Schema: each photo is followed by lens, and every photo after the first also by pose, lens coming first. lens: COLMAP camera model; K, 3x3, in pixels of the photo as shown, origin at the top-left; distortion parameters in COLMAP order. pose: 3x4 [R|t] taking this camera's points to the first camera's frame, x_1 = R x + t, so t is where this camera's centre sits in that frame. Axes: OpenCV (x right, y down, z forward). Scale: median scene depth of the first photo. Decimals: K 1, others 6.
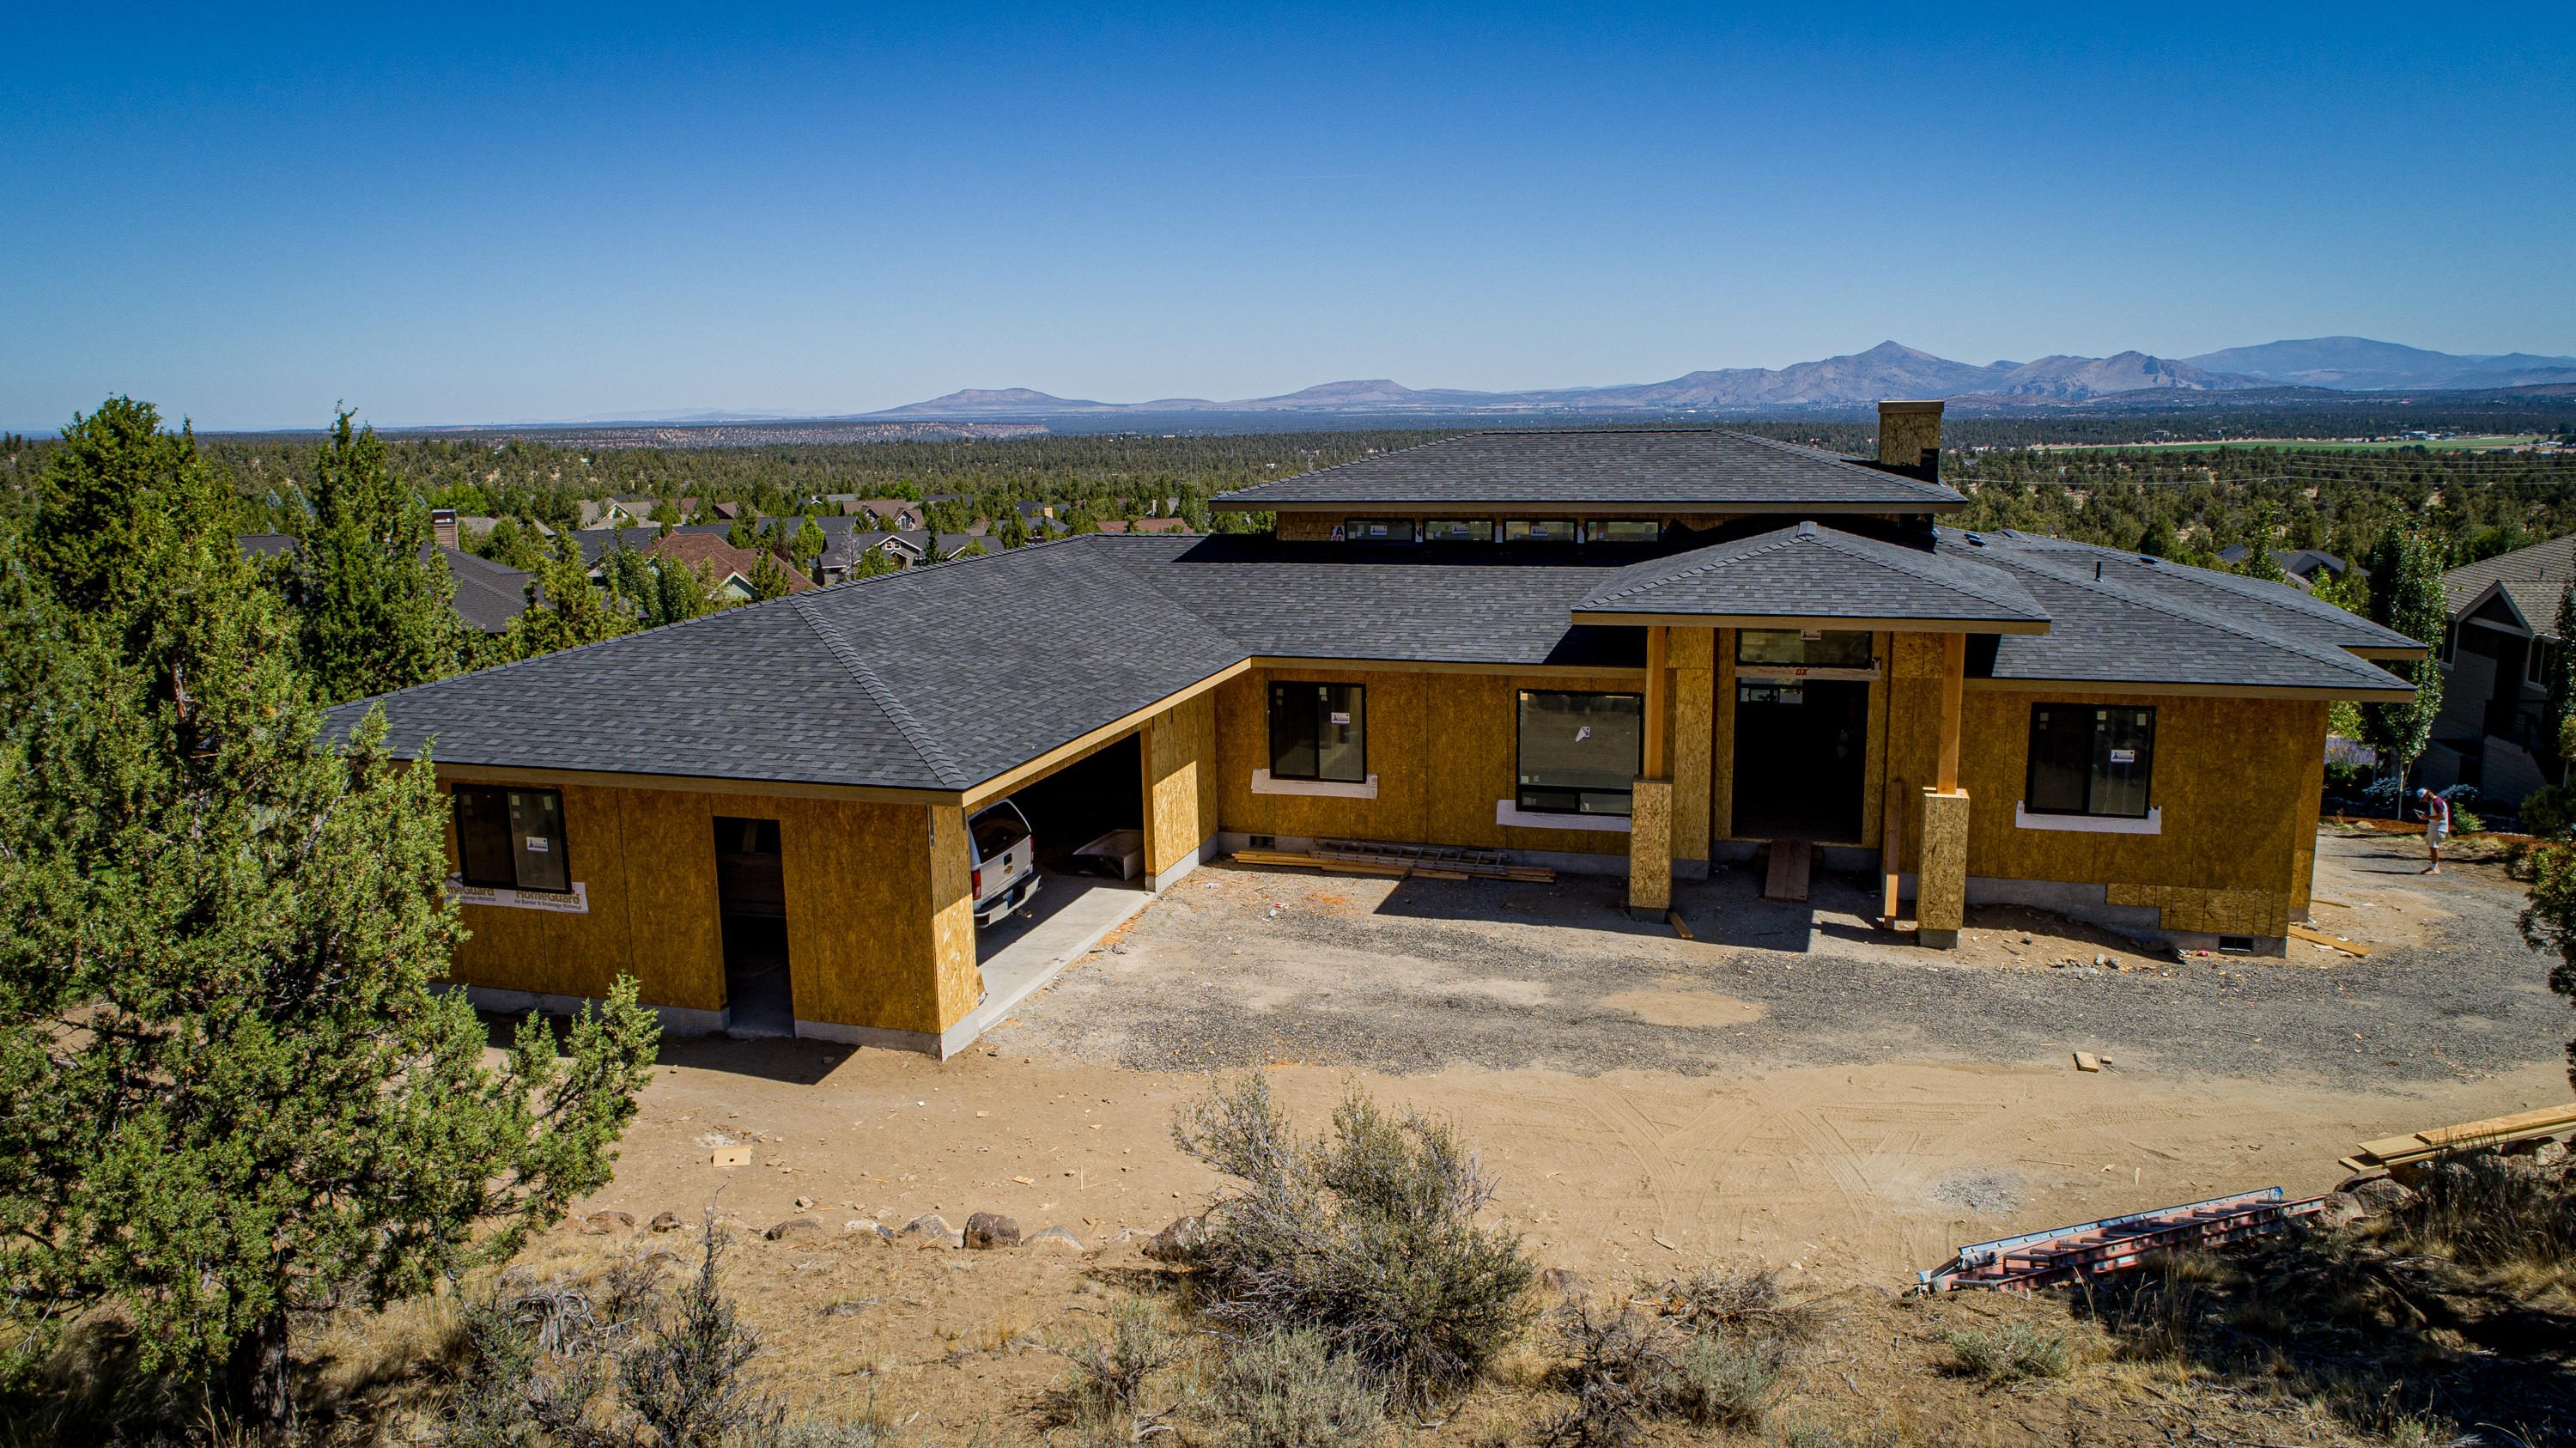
lens RADIAL K [[1727.0, 0, 1289.5], [0, 1727.0, 728.0], [0, 0, 1]] dist [-0.016147, 0.009273]
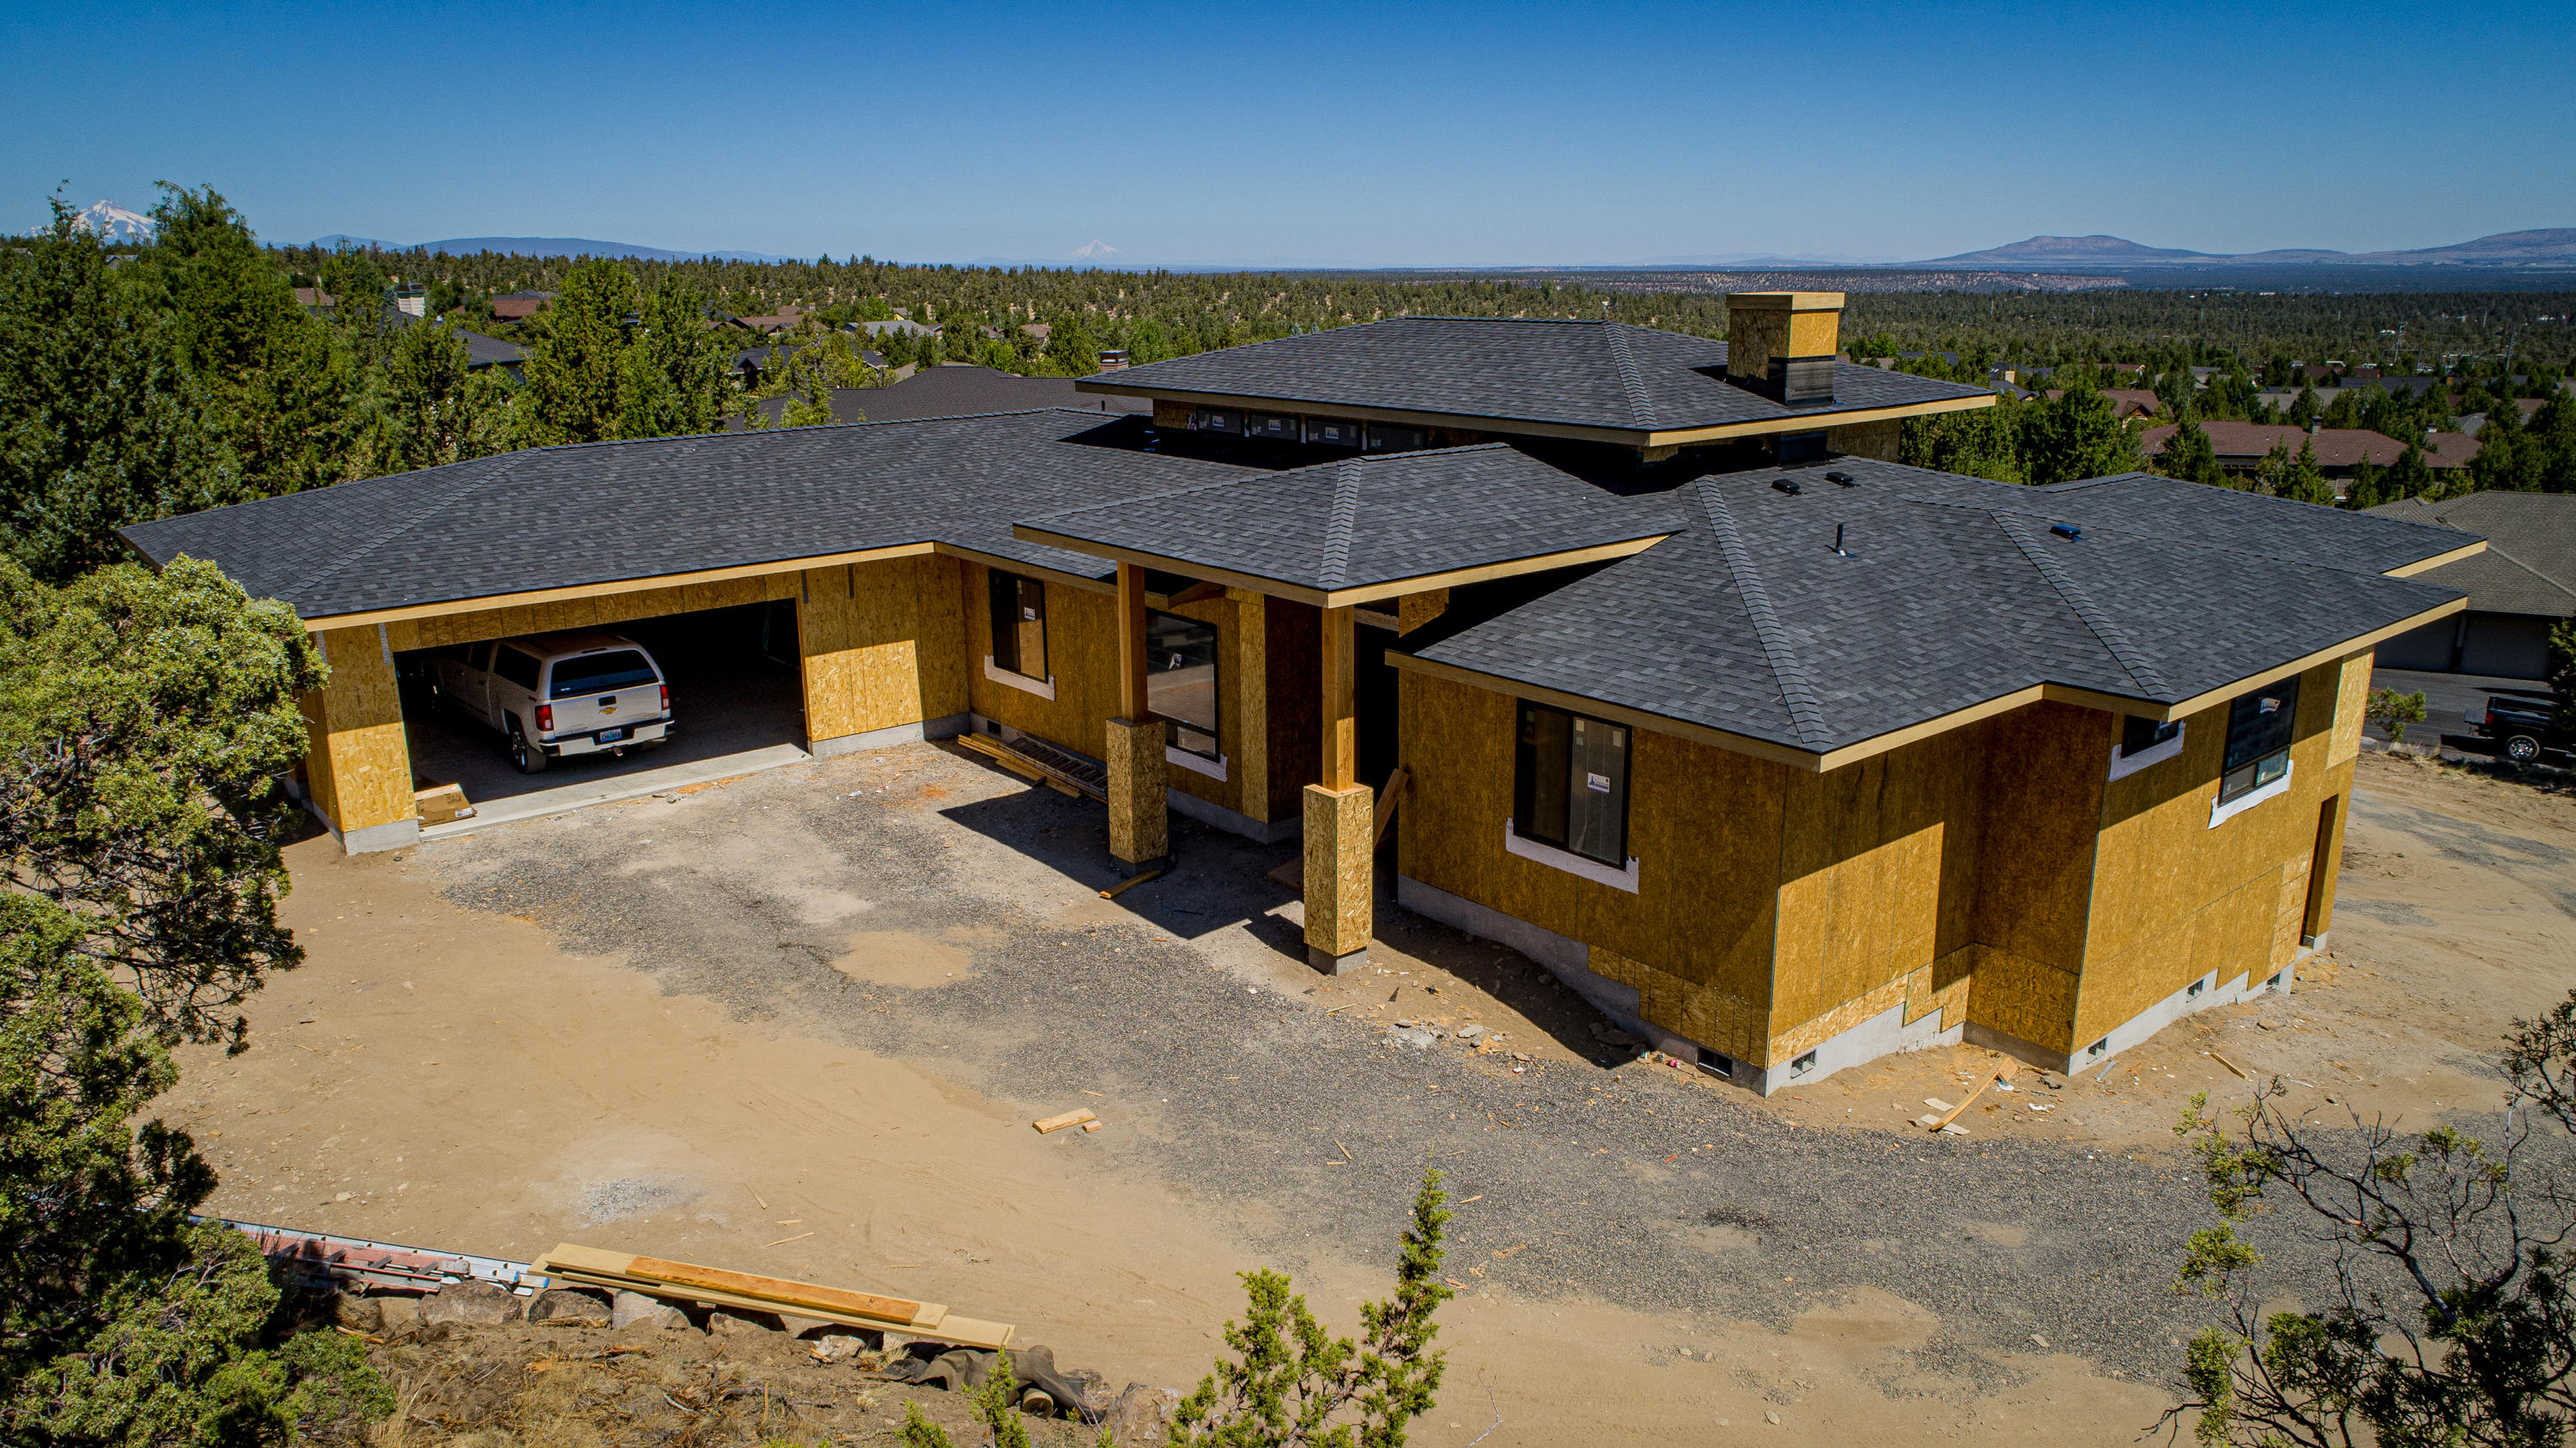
lens RADIAL K [[1727.0, 0, 1286.8], [0, 1727.0, 723.5], [0, 0, 1]] dist [-0.016147, 0.009273]
pose [[0.836301, 0.152660, -0.526589, 0.747733], [-0.108730, 0.987557, 0.113618, -0.078930], [0.537381, -0.037763, 0.842494, 0.282323]]
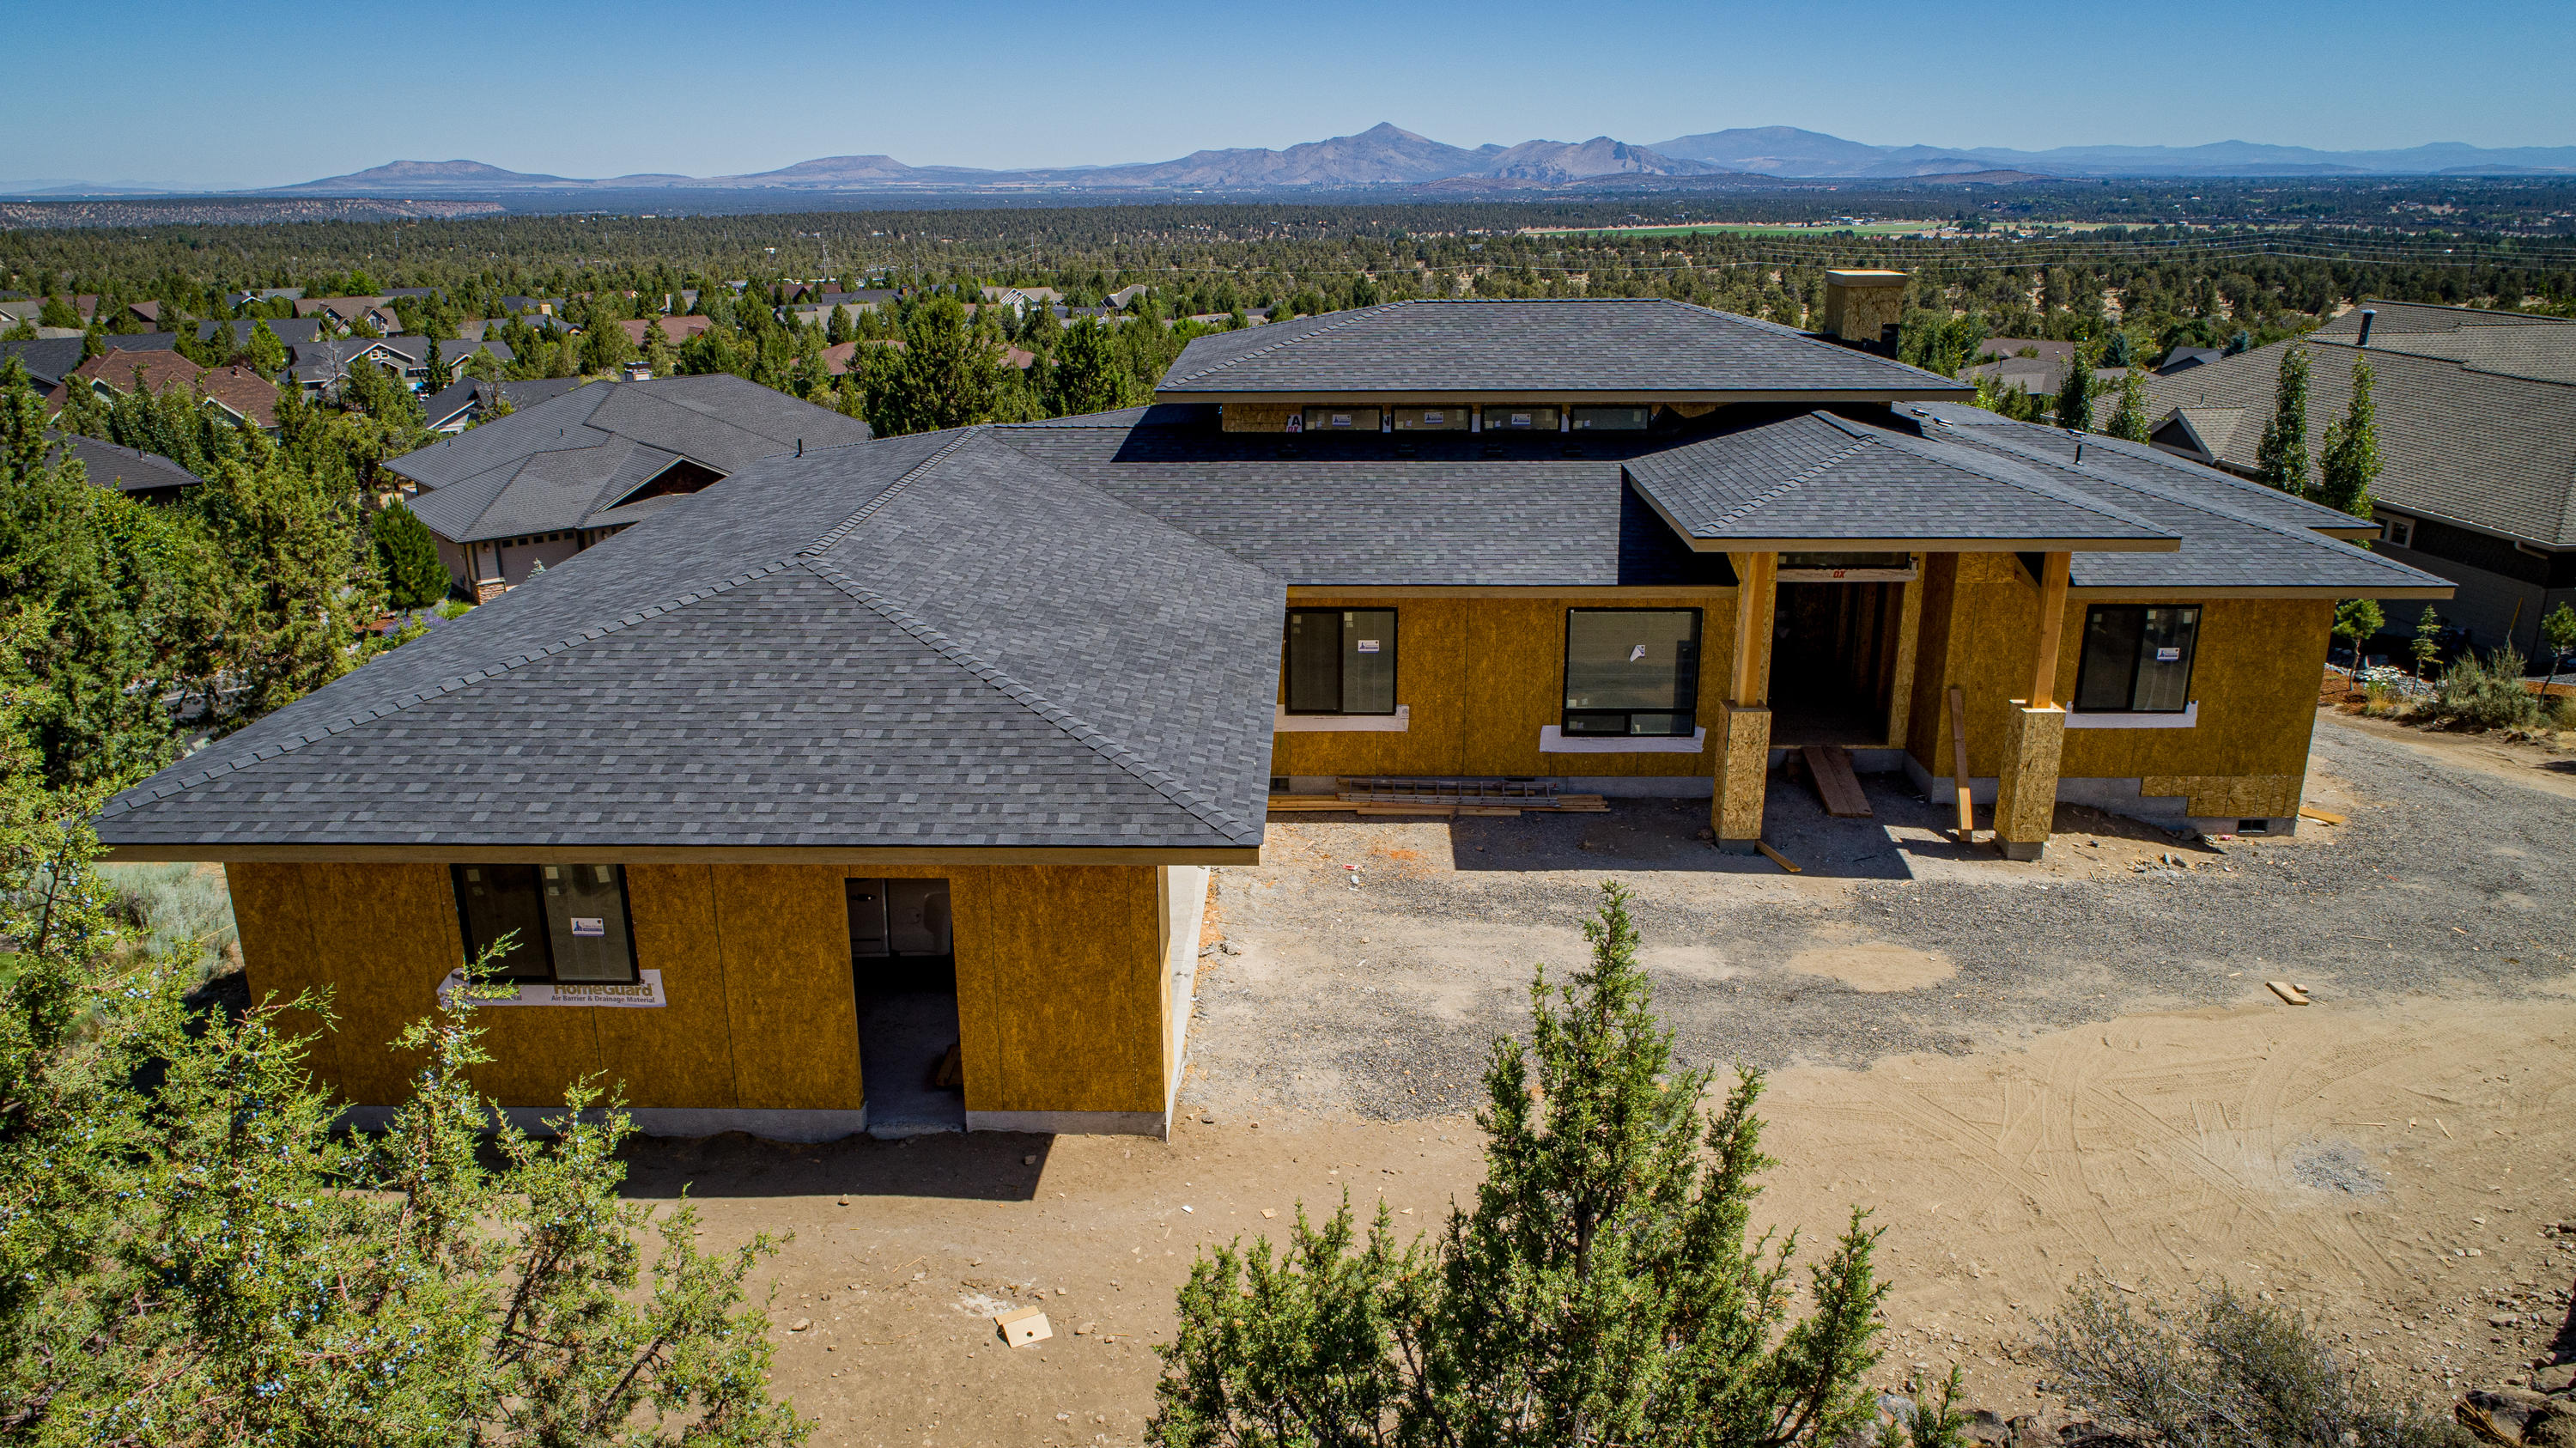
lens RADIAL K [[1727.0, 0, 1288.6], [0, 1727.0, 722.3], [0, 0, 1]] dist [-0.016147, 0.009273]
pose [[0.962210, -0.071612, 0.262723, -0.277601], [0.040302, 0.991626, 0.122691, -0.087023], [-0.269309, -0.107467, 0.957039, 0.161258]]
